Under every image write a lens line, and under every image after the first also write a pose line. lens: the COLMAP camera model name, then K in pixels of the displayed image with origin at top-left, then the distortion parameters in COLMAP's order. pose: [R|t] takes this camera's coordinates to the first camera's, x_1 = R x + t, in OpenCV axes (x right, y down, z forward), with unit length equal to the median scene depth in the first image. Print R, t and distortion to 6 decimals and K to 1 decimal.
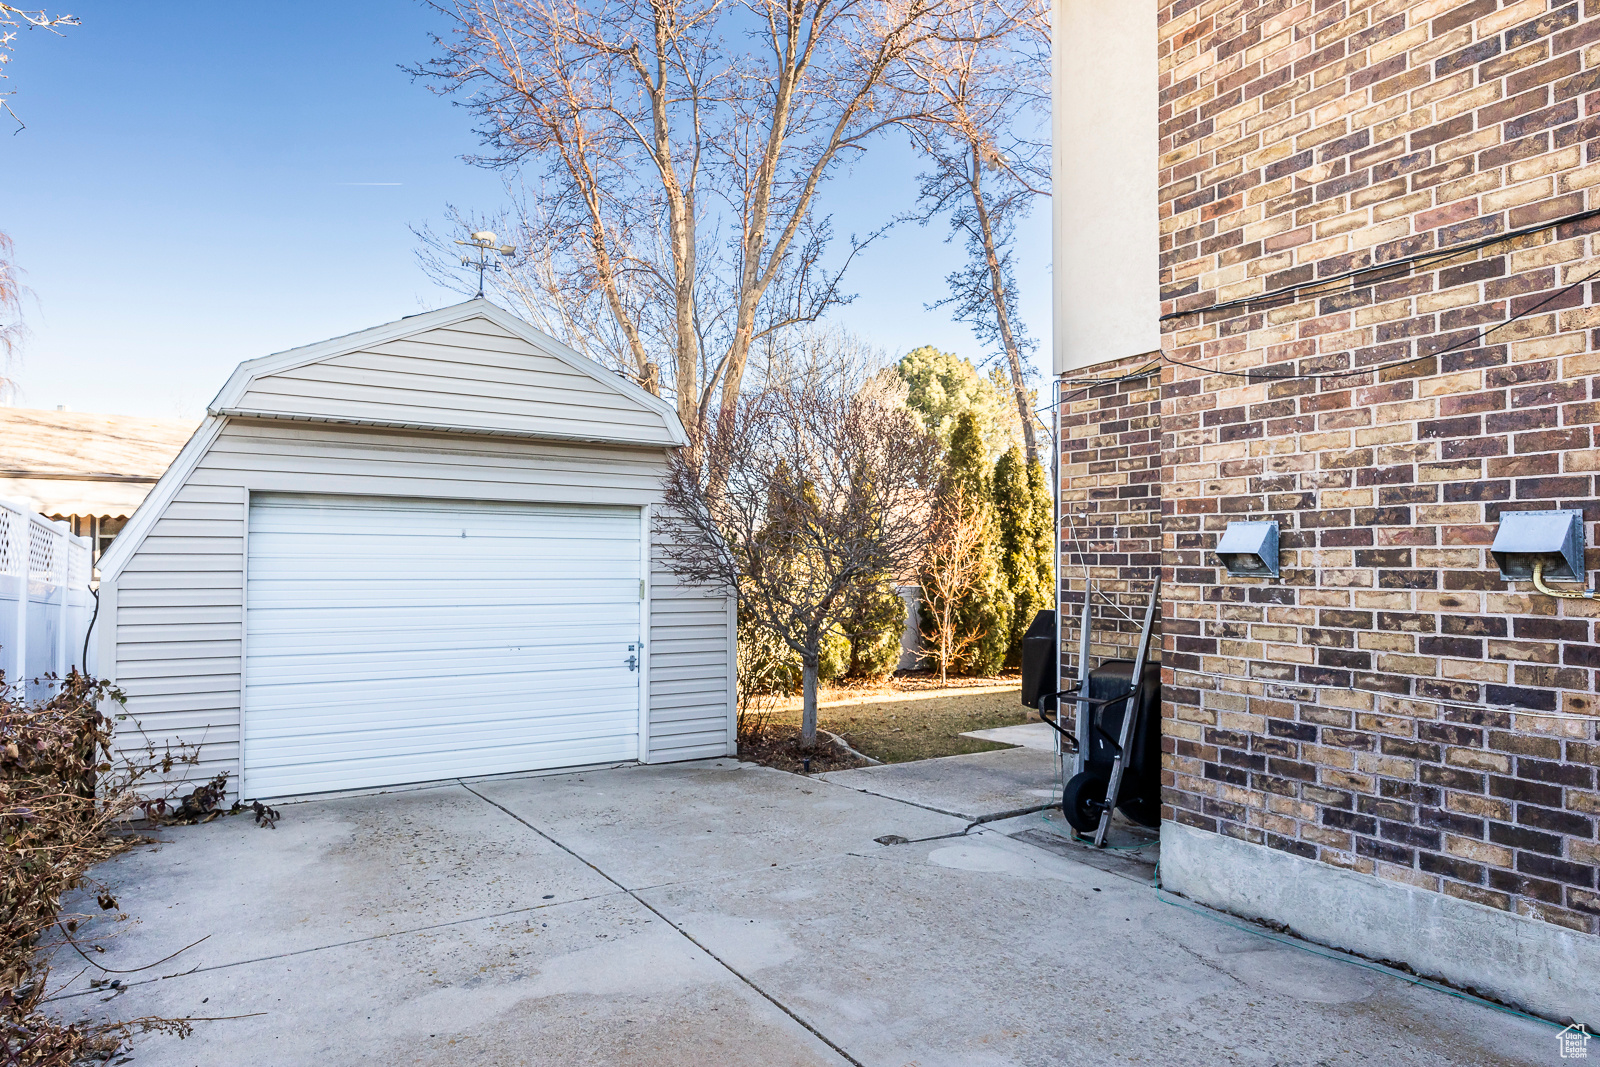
lens RADIAL K [[991.0, 0, 800.0], [0, 991.0, 533.5], [0, 0, 1]] dist [-0.015004, -0.000935]
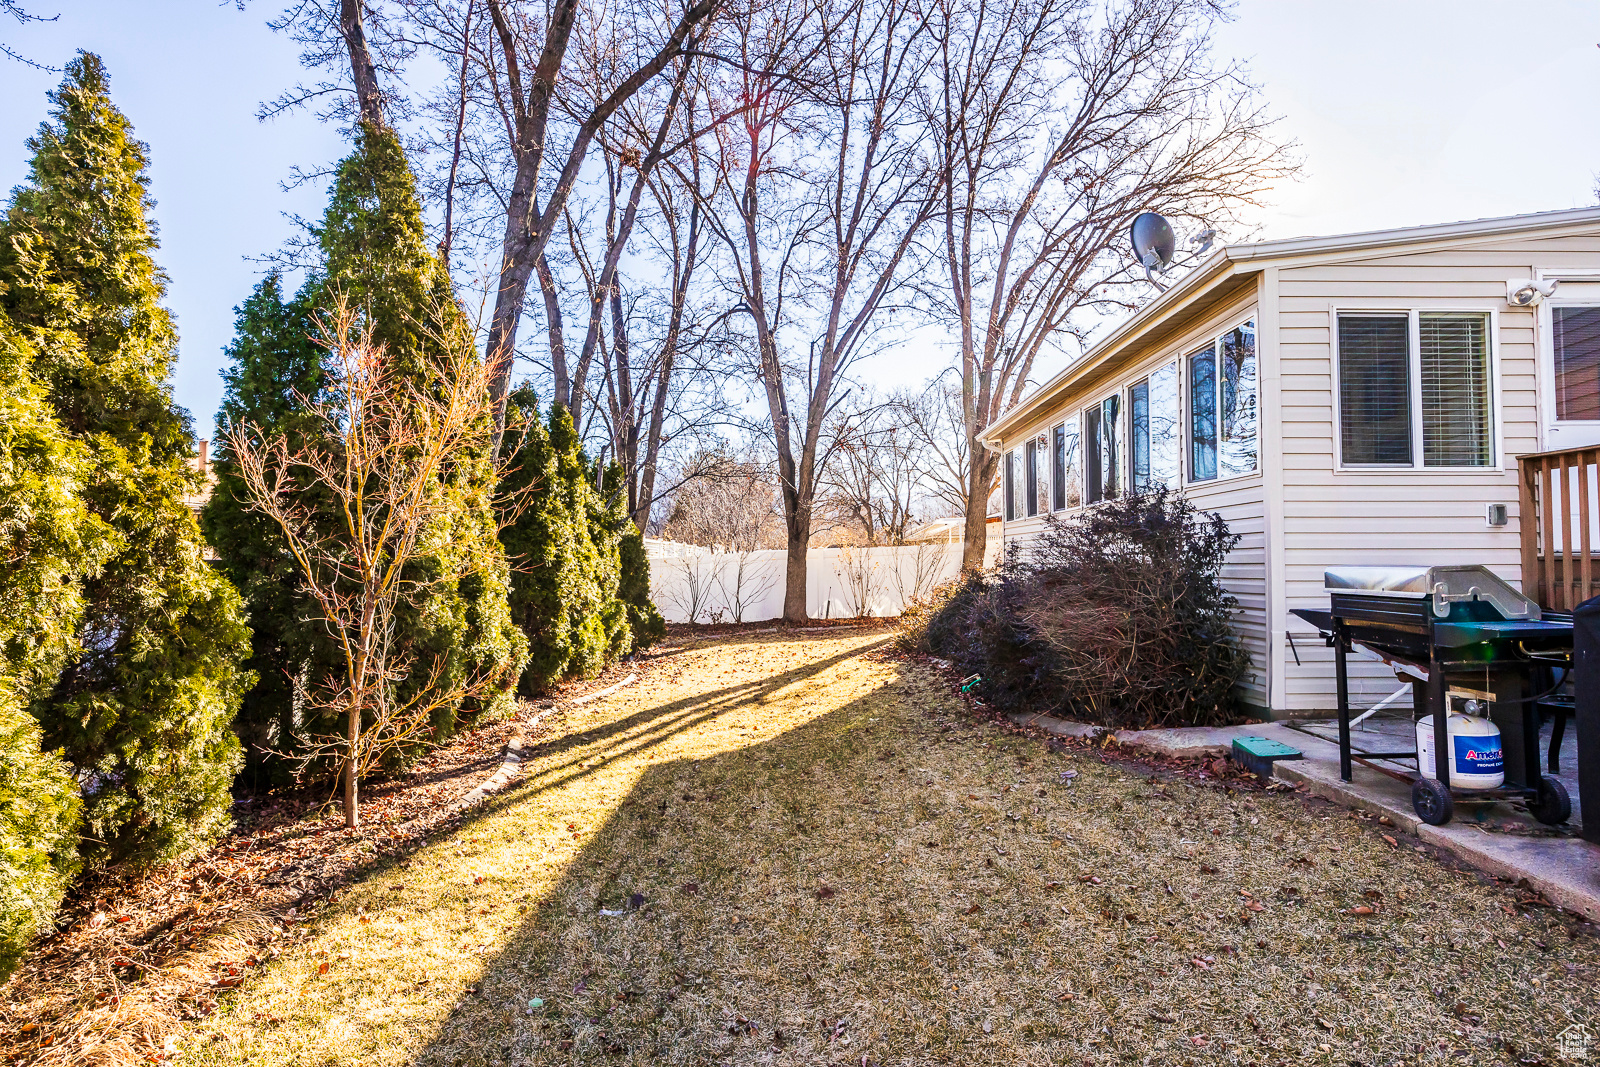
lens RADIAL K [[820.4, 0, 800.0], [0, 820.4, 533.5], [0, 0, 1]] dist [-0.009696, 0.000104]
pose [[0.524558, 0.023783, 0.851042, -0.021832], [-0.015810, 0.999709, -0.018193, 0.048224], [-0.851228, -0.003911, 0.524782, 0.685184]]
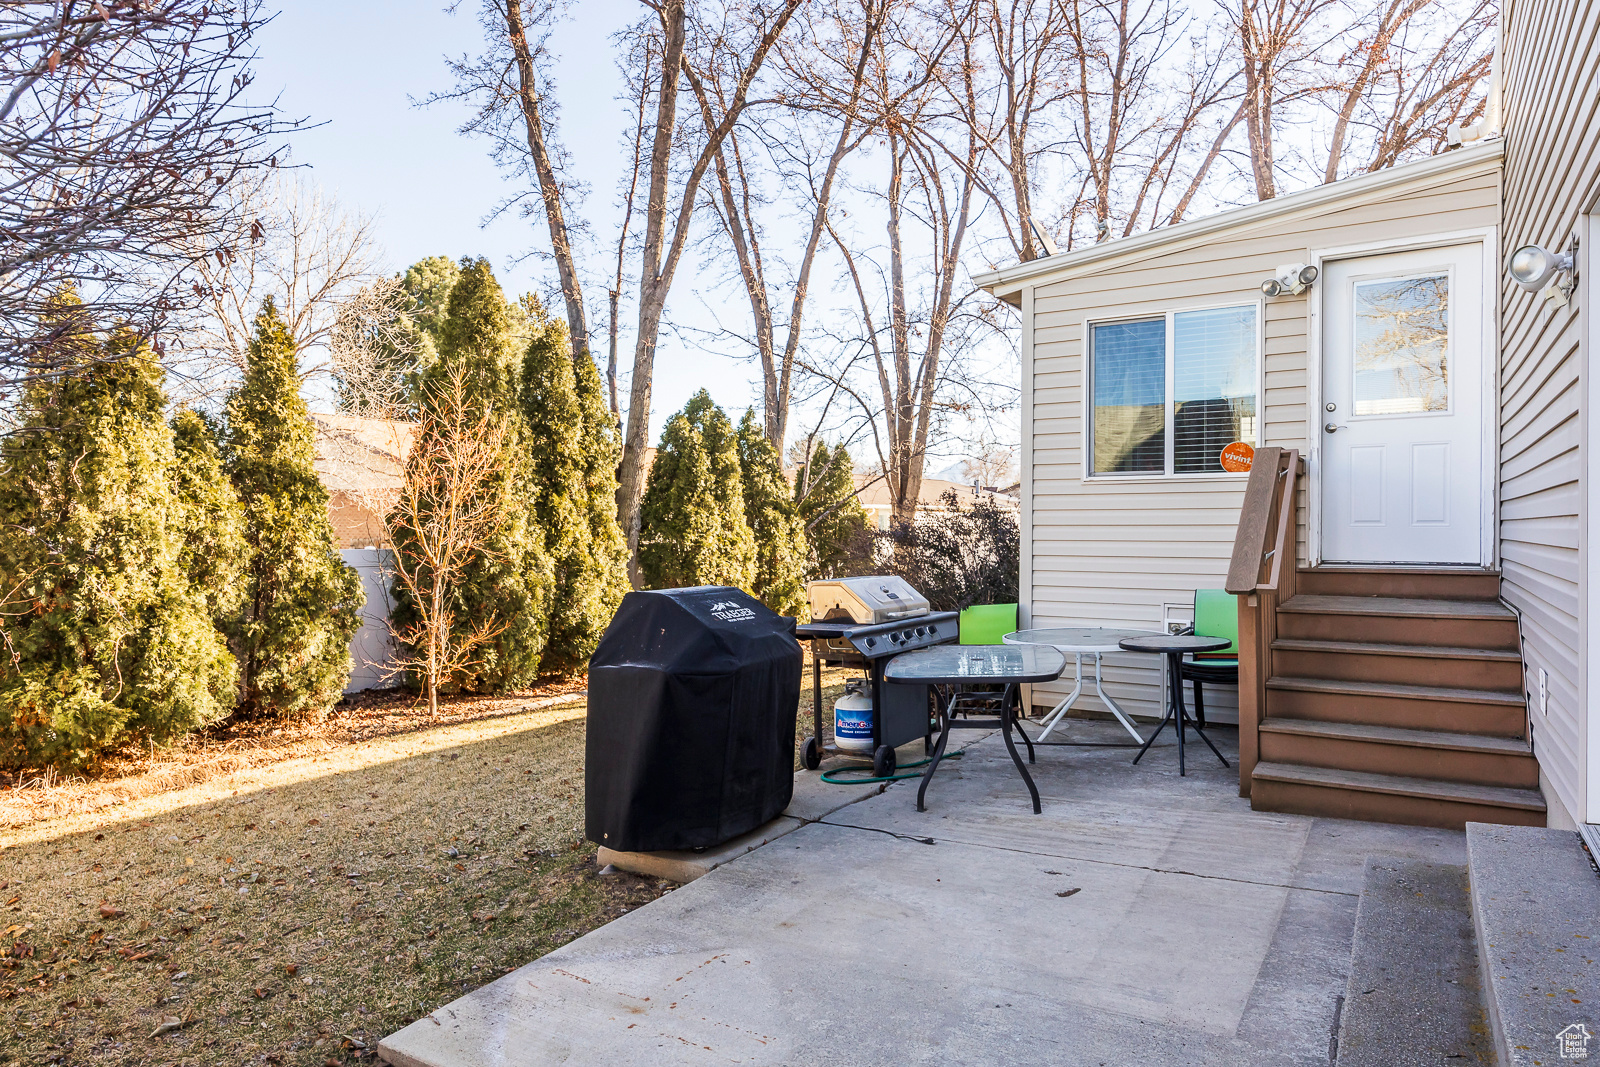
lens RADIAL K [[991.0, 0, 800.0], [0, 991.0, 533.5], [0, 0, 1]] dist [-0.015004, -0.000935]
pose [[0.895491, -0.007821, 0.445010, 0.077931], [-0.006653, 0.999499, 0.030954, 0.025205], [-0.445029, -0.030680, 0.894990, 0.376629]]
